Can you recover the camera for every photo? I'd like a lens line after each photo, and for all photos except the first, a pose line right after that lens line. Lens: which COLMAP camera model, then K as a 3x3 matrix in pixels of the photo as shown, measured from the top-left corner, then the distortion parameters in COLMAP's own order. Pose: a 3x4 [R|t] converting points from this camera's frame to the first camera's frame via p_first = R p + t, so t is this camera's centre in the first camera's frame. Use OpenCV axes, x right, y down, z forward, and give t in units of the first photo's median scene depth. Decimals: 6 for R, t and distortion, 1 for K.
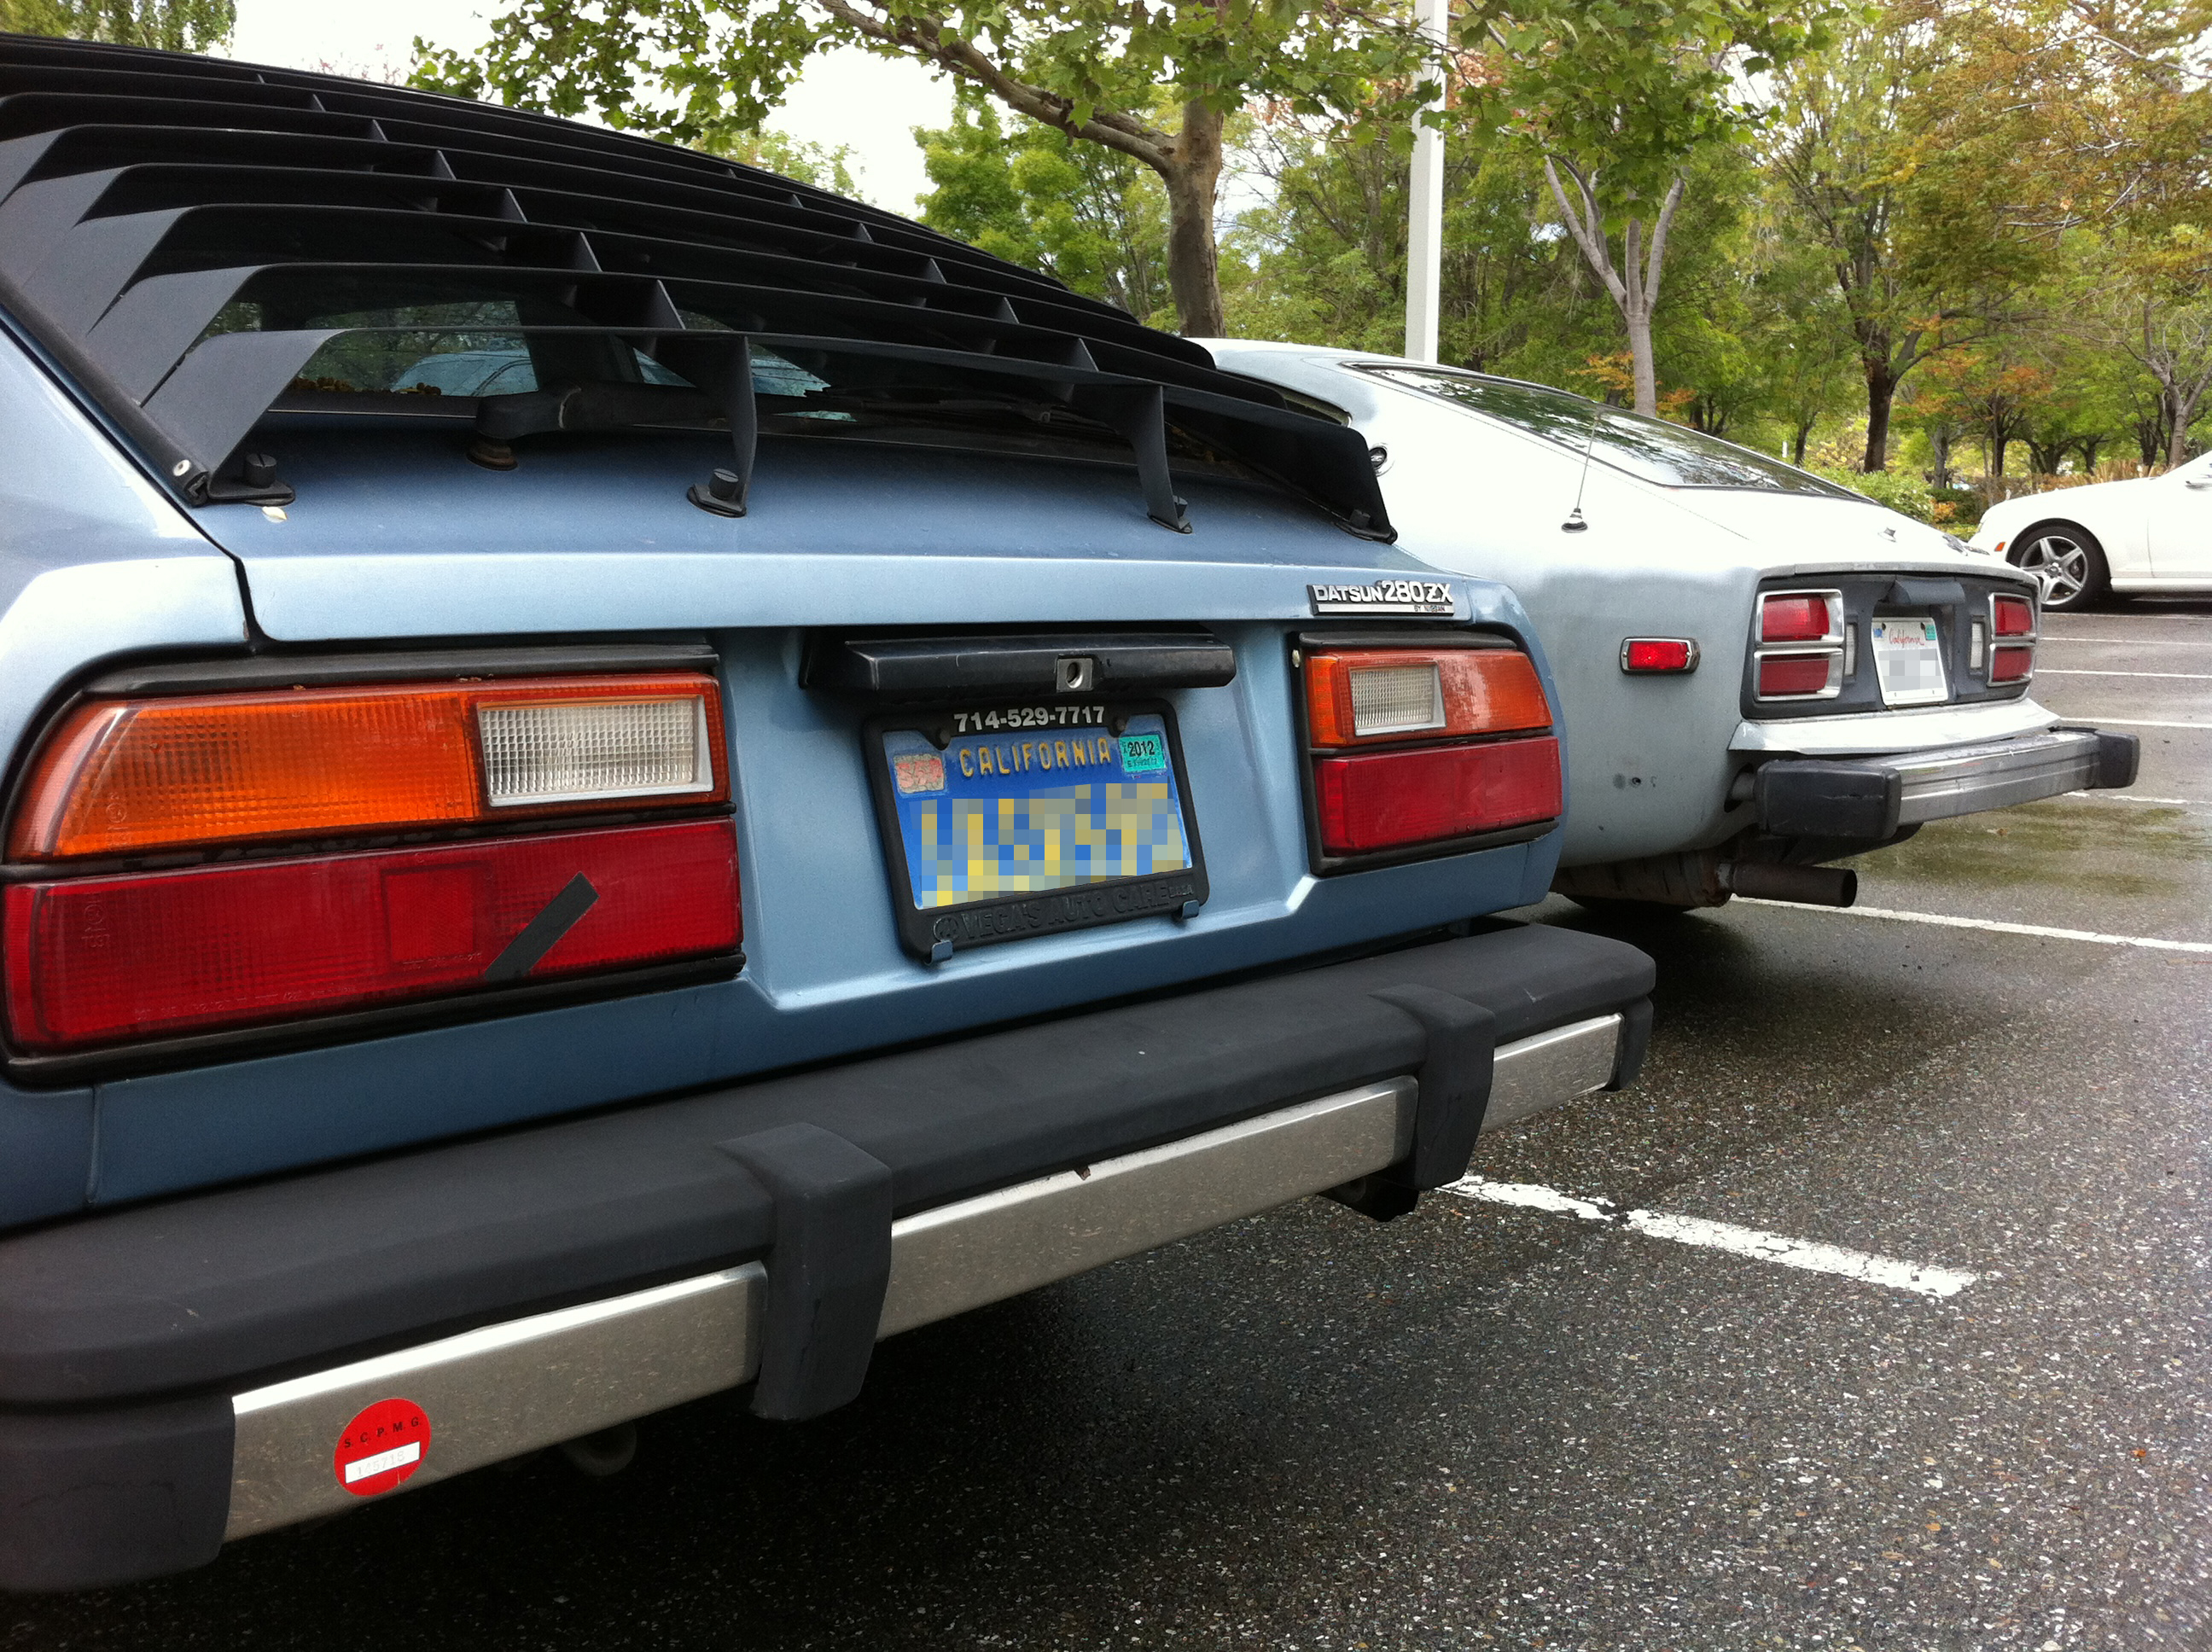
lens RADIAL K [[2150.3, 0, 1105.1], [0, 2150.3, 824.6], [0, 0, 1]] dist [-0.000600, 0.000000]
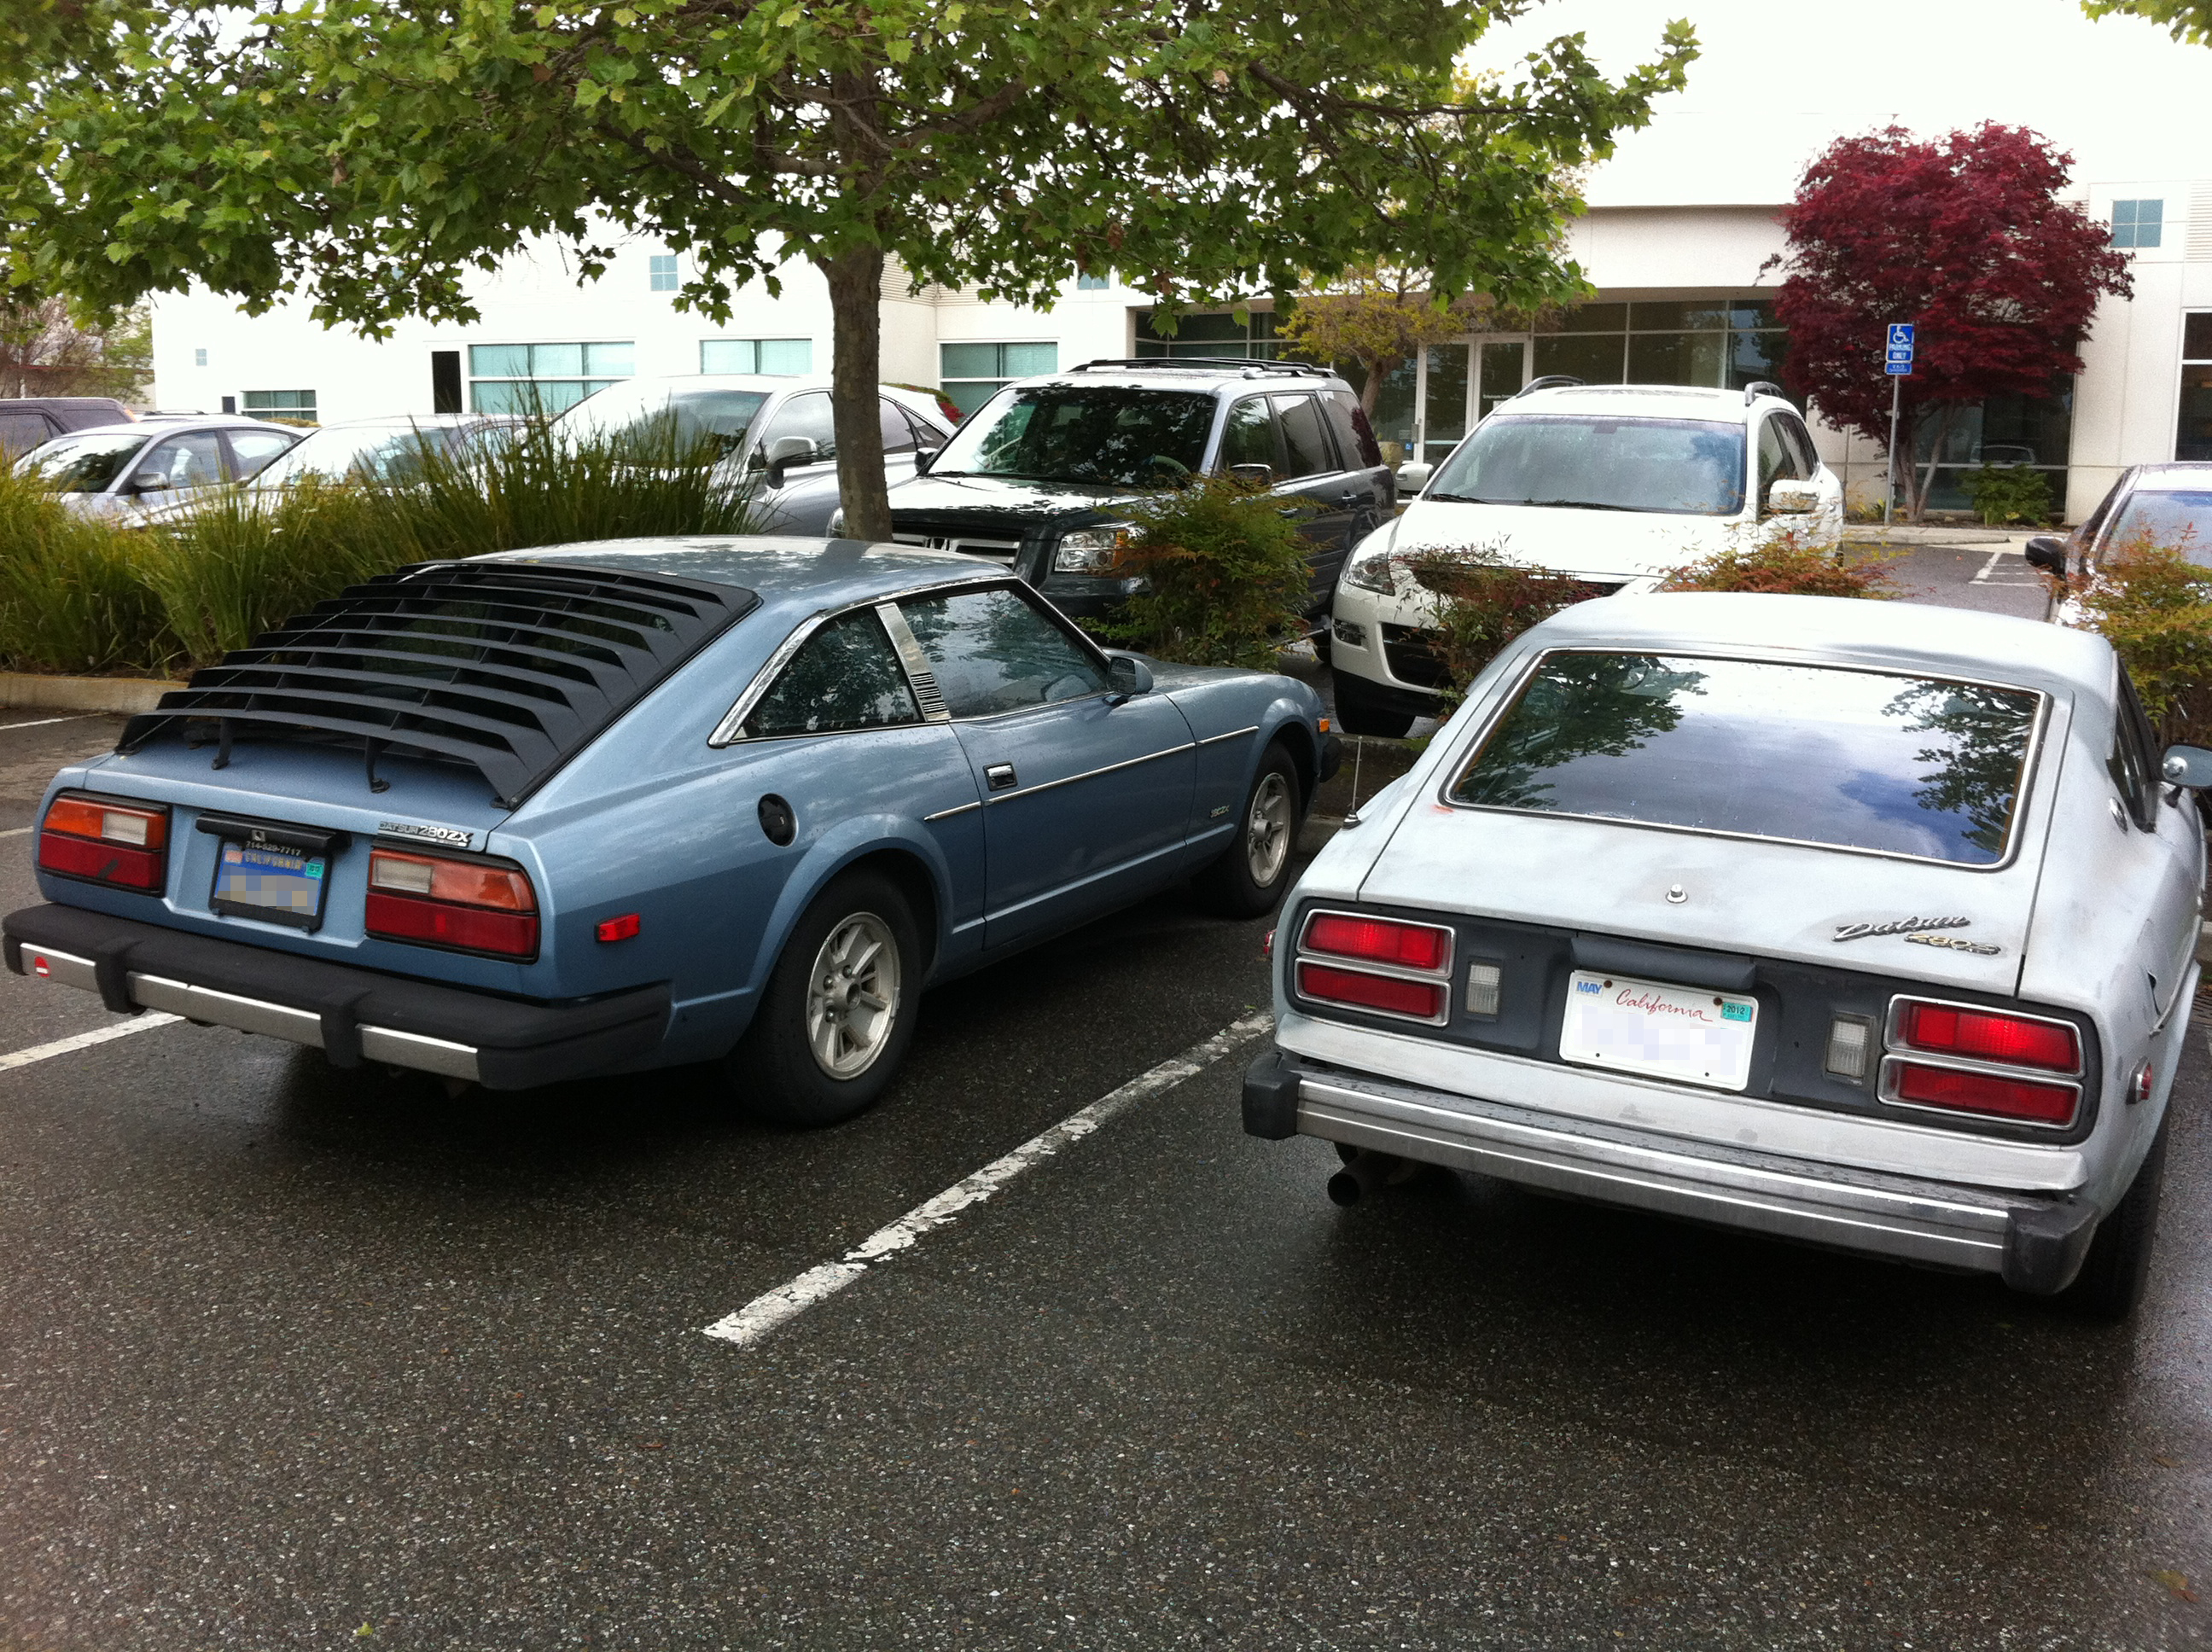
lens RADIAL K [[2150.3, 0, 1105.1], [0, 2150.3, 826.8], [0, 0, 1]] dist [-0.000600, 0.000000]
pose [[0.247360, 0.173860, -0.953198, 2.695384], [-0.147902, 0.979016, 0.140187, -0.582166], [0.957569, 0.106303, 0.267883, 1.149278]]
